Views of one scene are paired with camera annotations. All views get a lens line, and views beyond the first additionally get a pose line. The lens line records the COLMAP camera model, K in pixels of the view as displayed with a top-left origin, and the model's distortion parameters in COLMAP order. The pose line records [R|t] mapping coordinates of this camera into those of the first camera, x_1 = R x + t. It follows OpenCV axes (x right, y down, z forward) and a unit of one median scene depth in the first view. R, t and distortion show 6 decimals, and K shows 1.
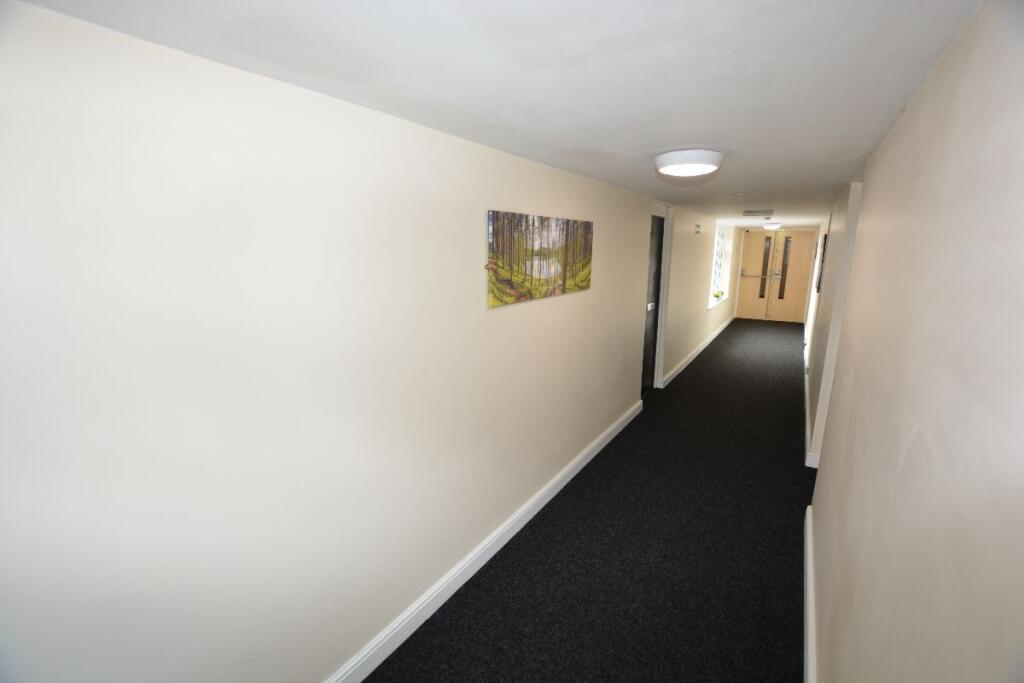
lens RADIAL K [[460.0, 0, 509.5], [0, 460.0, 338.8], [0, 0, 1]] dist [-0.000513, -0.000054]
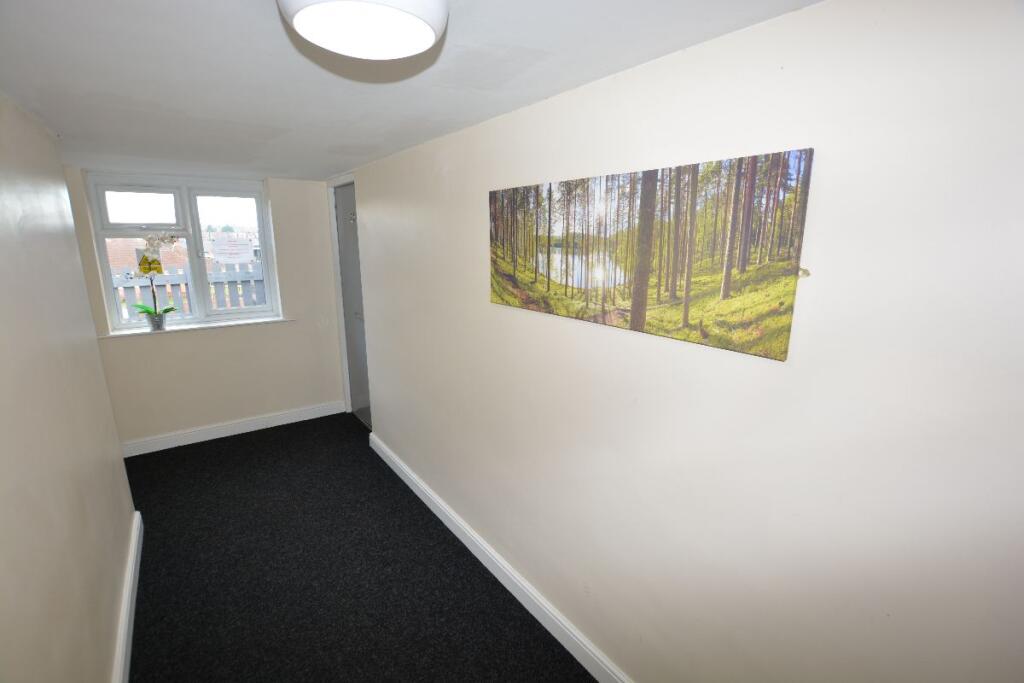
lens RADIAL K [[460.0, 0, 509.2], [0, 460.0, 340.9], [0, 0, 1]] dist [-0.000513, -0.000054]
pose [[-0.357547, 0.204414, -0.911249, 0.697687], [-0.186307, 0.940525, 0.284082, -0.230909], [0.915123, 0.271345, -0.298198, 1.187962]]
